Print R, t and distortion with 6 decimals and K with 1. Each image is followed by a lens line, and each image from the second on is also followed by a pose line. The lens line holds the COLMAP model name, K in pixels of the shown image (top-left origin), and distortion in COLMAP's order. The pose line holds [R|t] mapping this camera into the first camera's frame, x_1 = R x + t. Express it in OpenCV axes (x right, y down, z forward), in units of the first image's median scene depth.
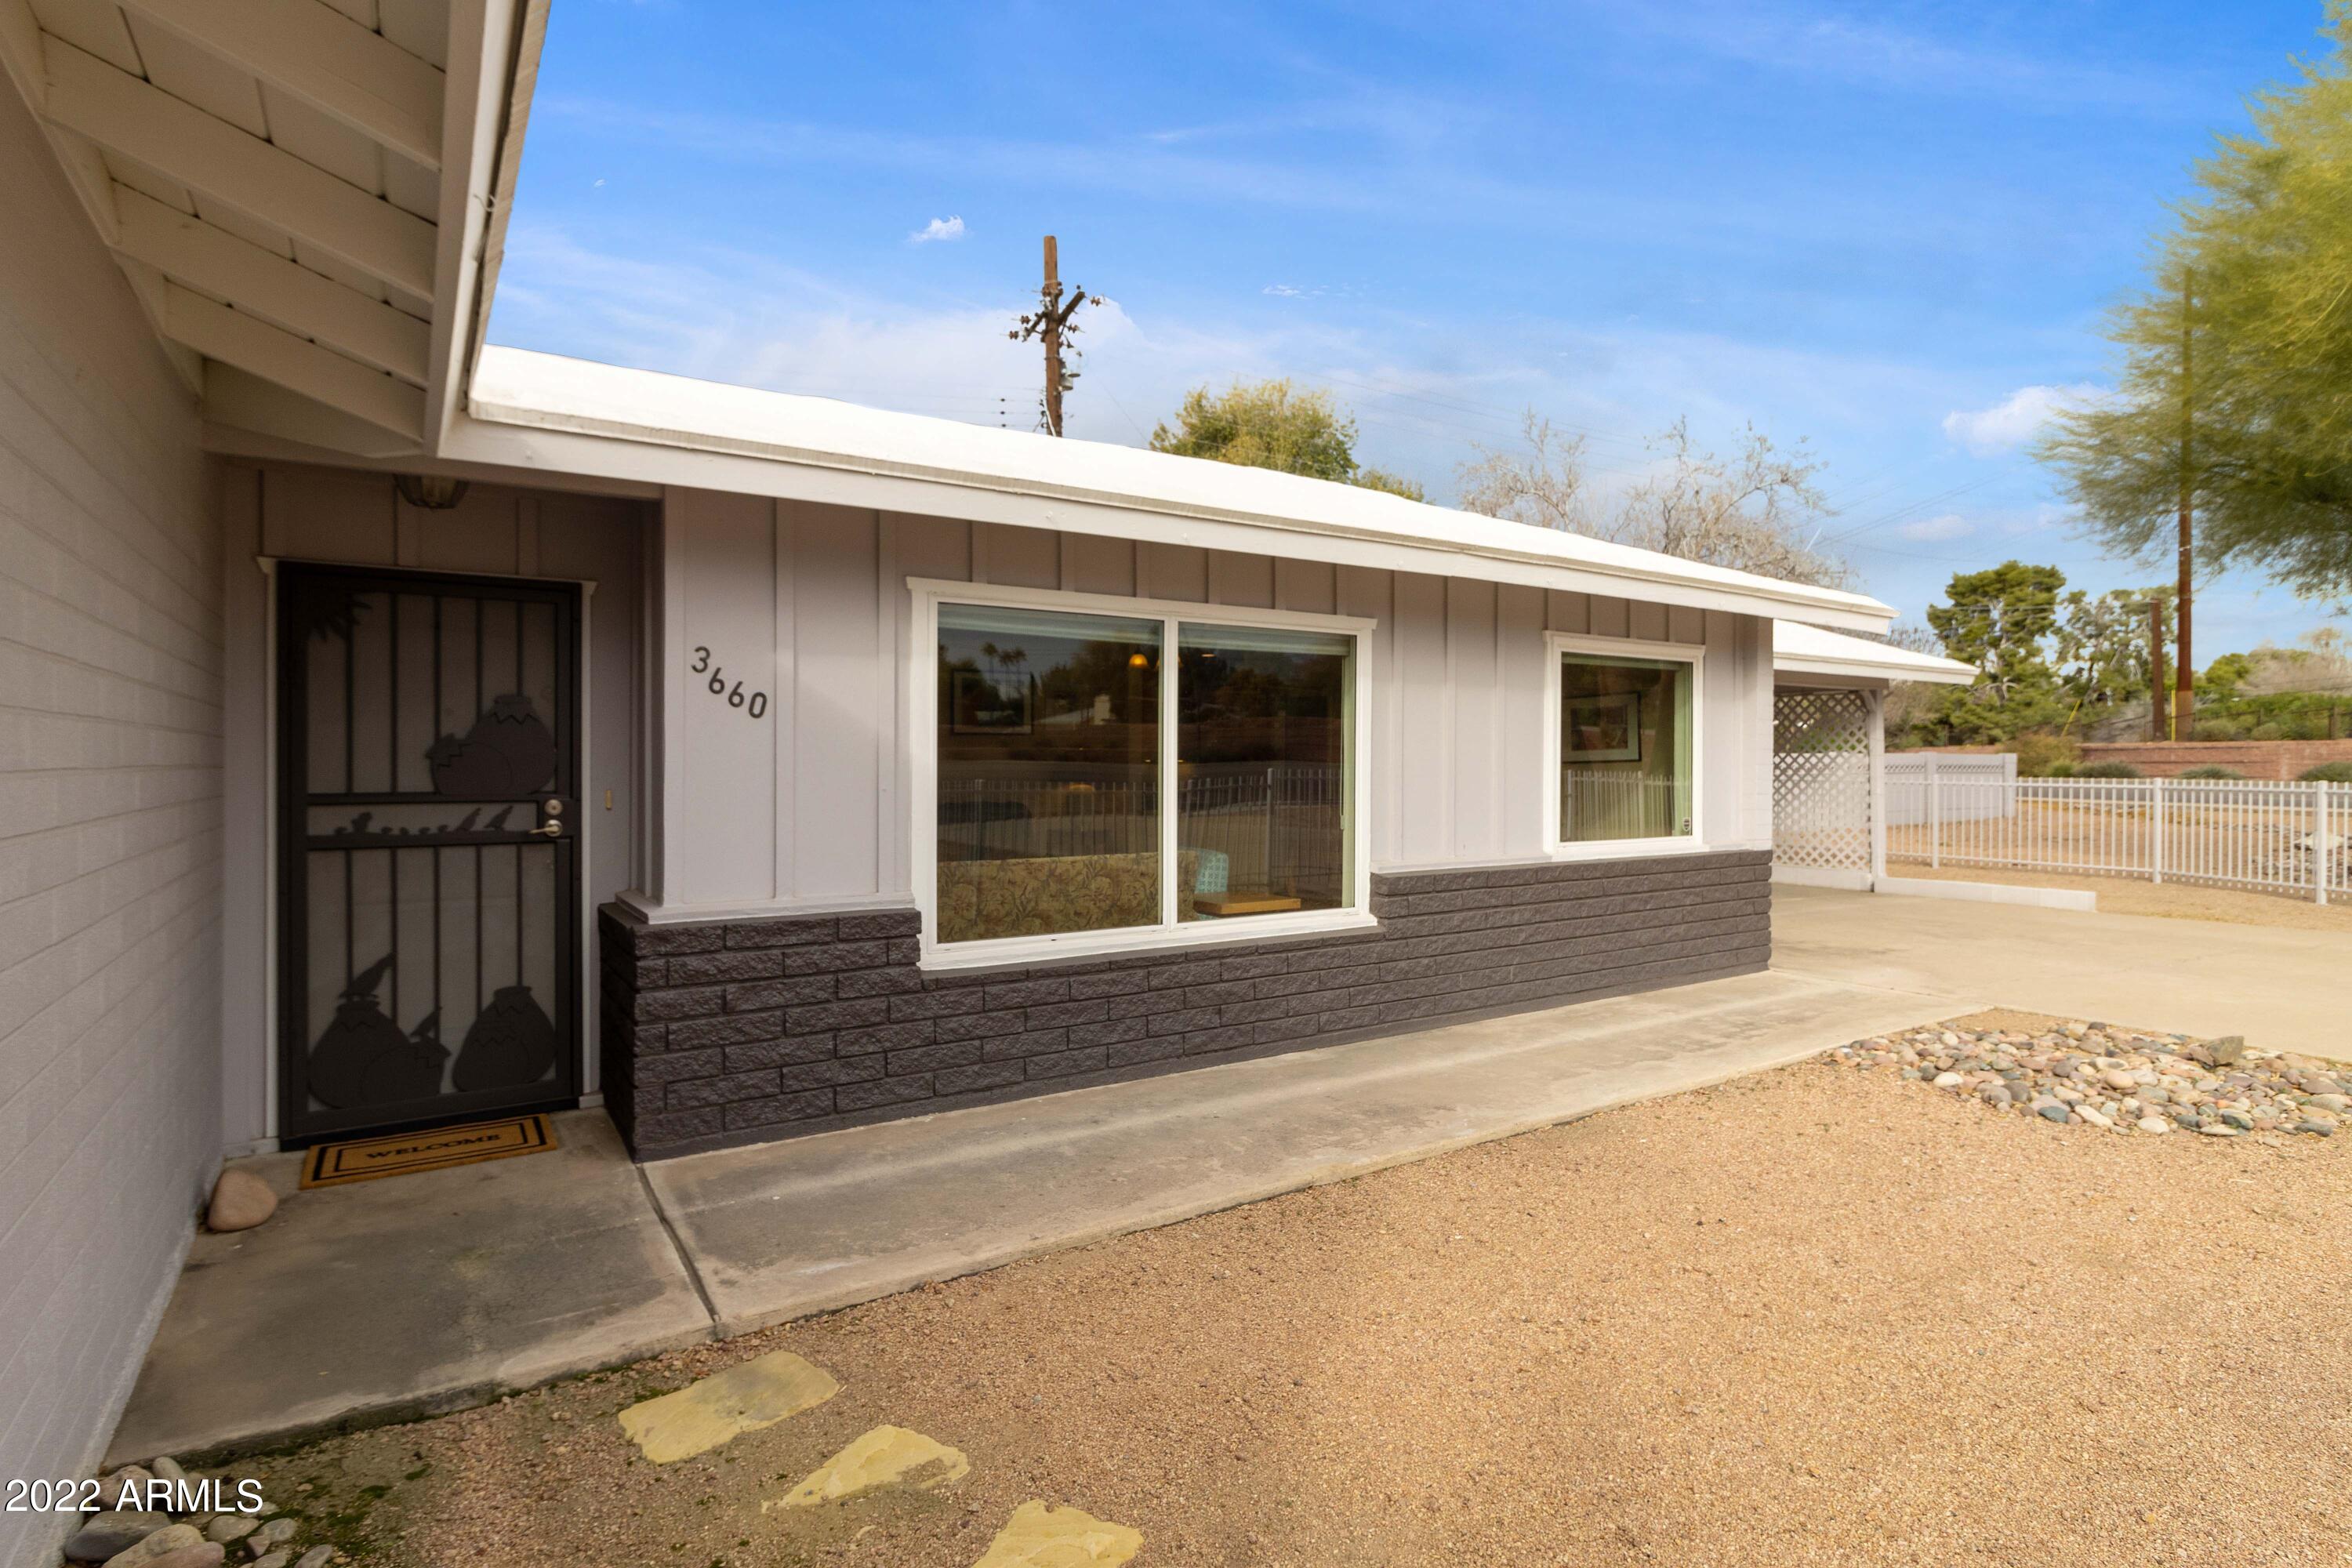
lens RADIAL K [[1239.6, 0, 1208.3], [0, 1239.6, 761.2], [0, 0, 1]] dist [-0.000464, 0.000353]
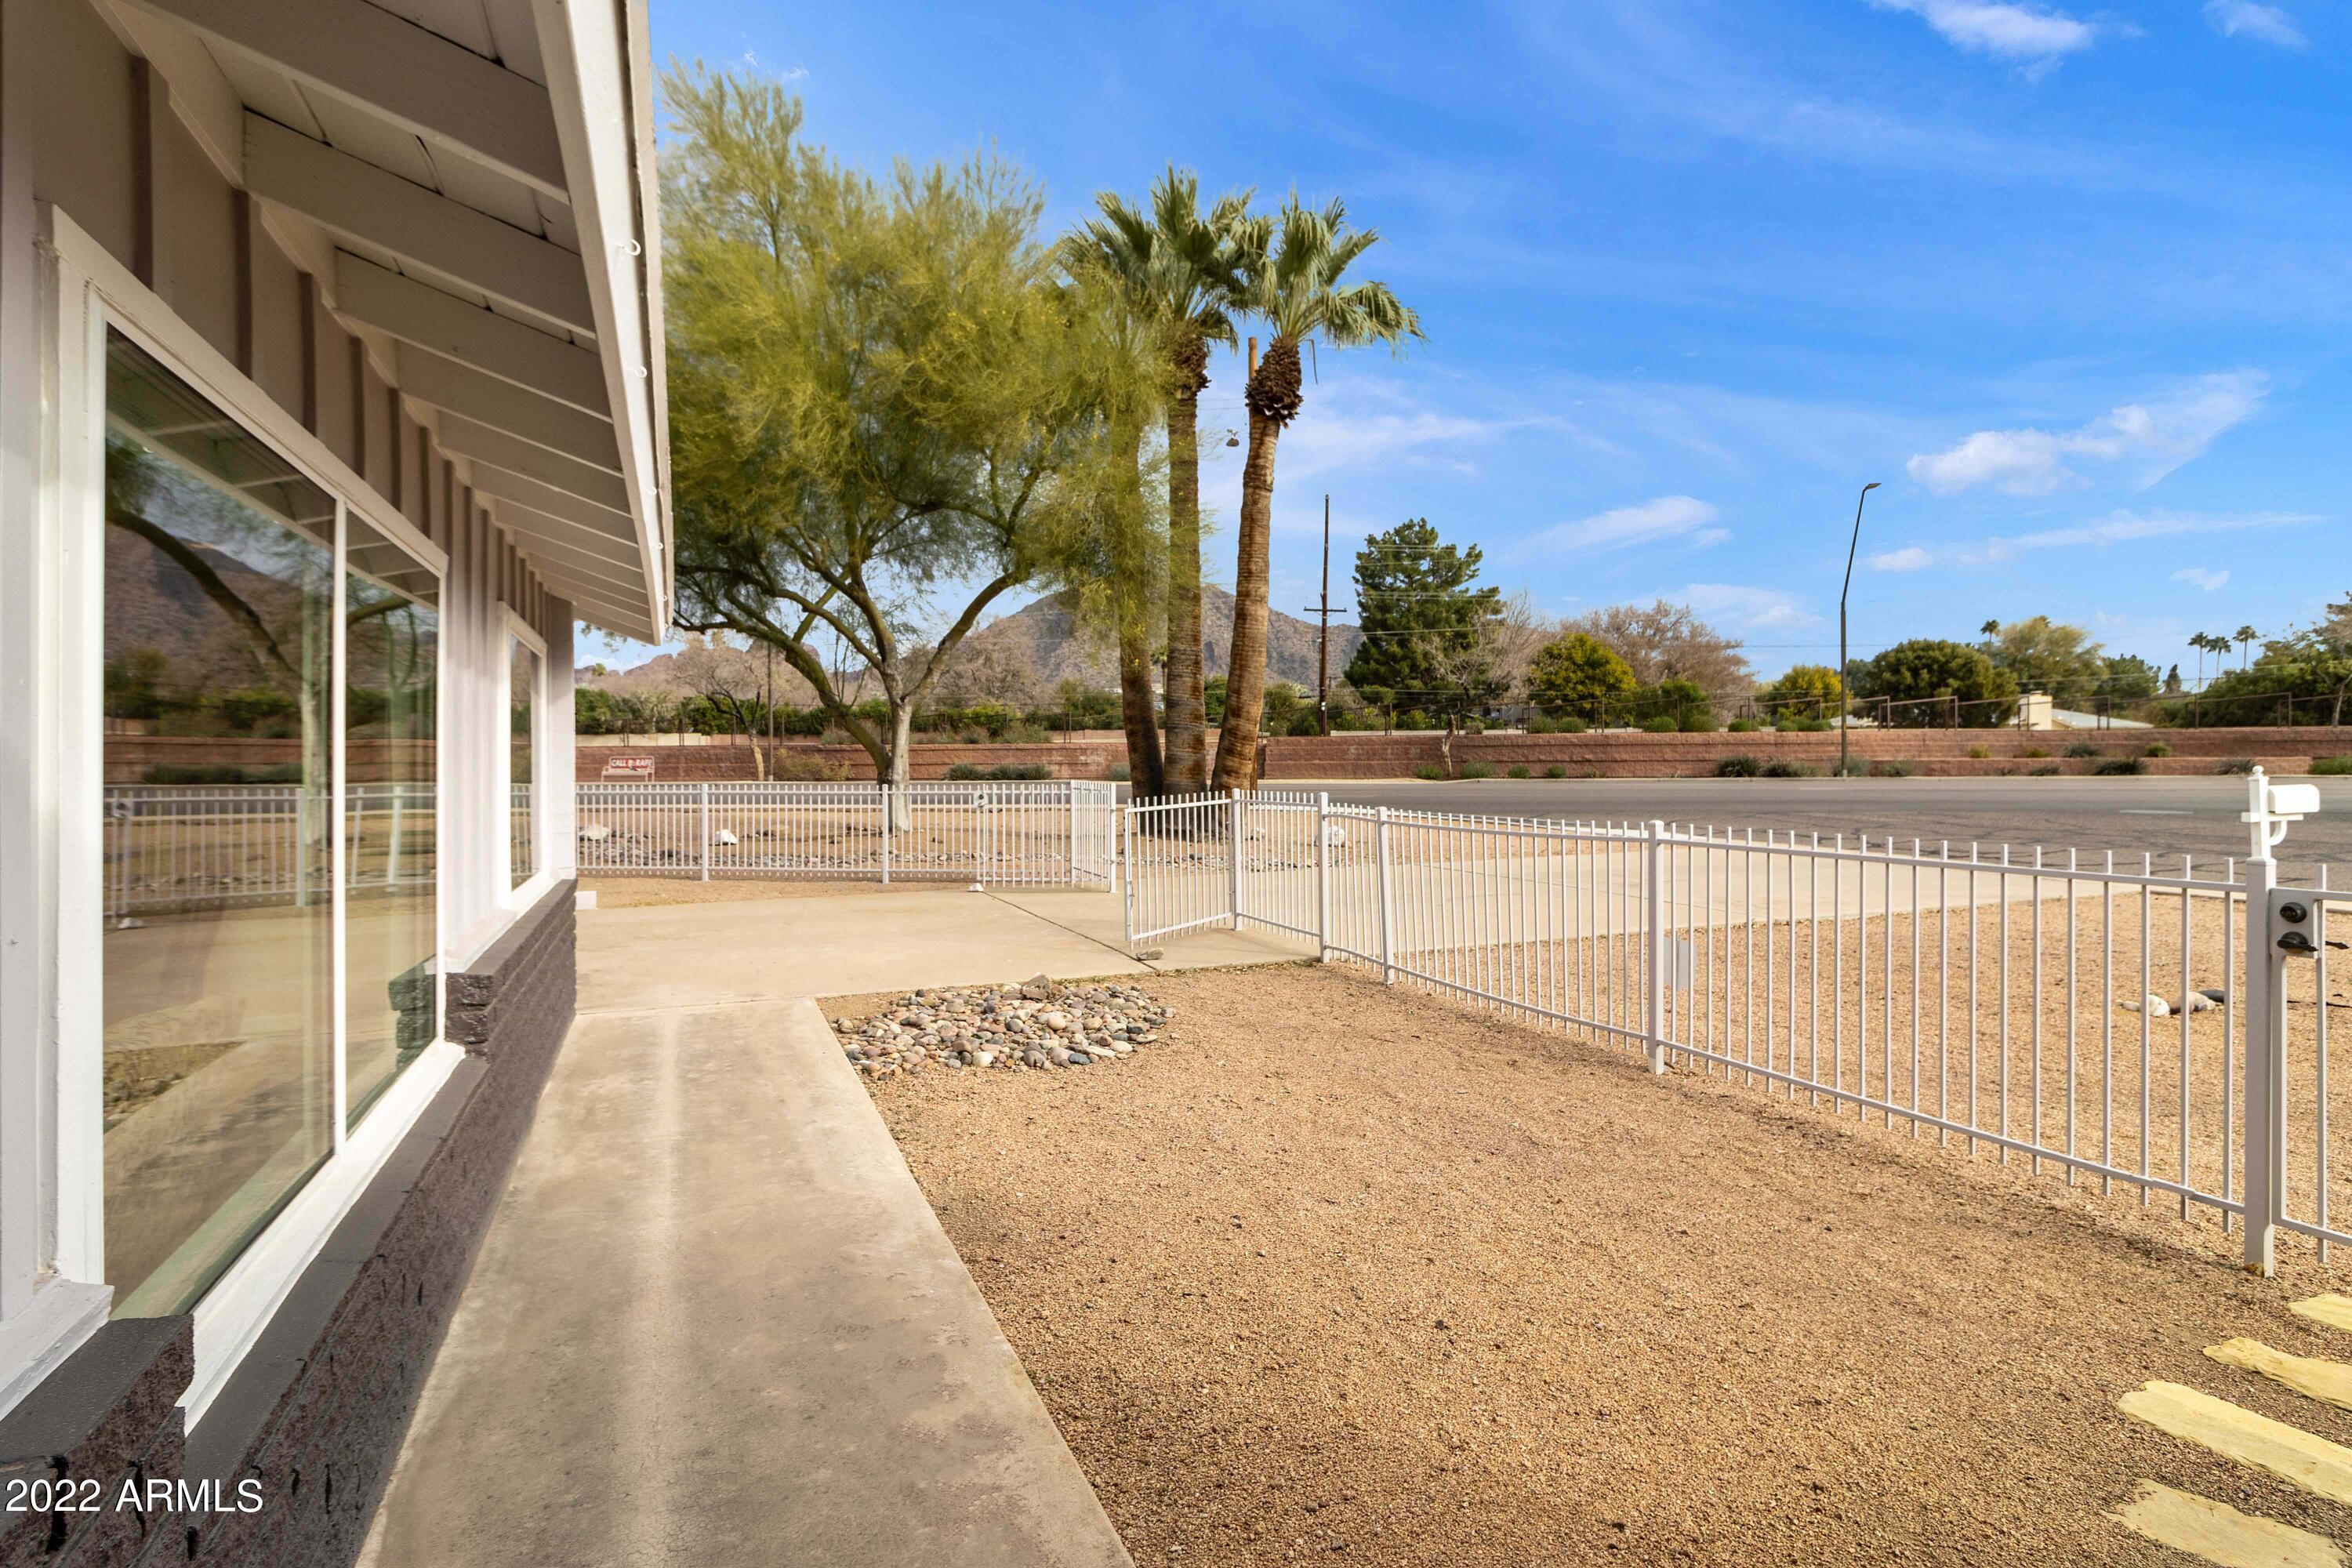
lens RADIAL K [[1239.6, 0, 1190.1], [0, 1239.6, 774.4], [0, 0, 1]] dist [-0.000464, 0.000353]
pose [[0.157308, -0.009571, 0.987503, -0.464137], [0.006089, 0.999943, 0.008721, 0.003302], [-0.987531, 0.004641, 0.157357, 0.702644]]
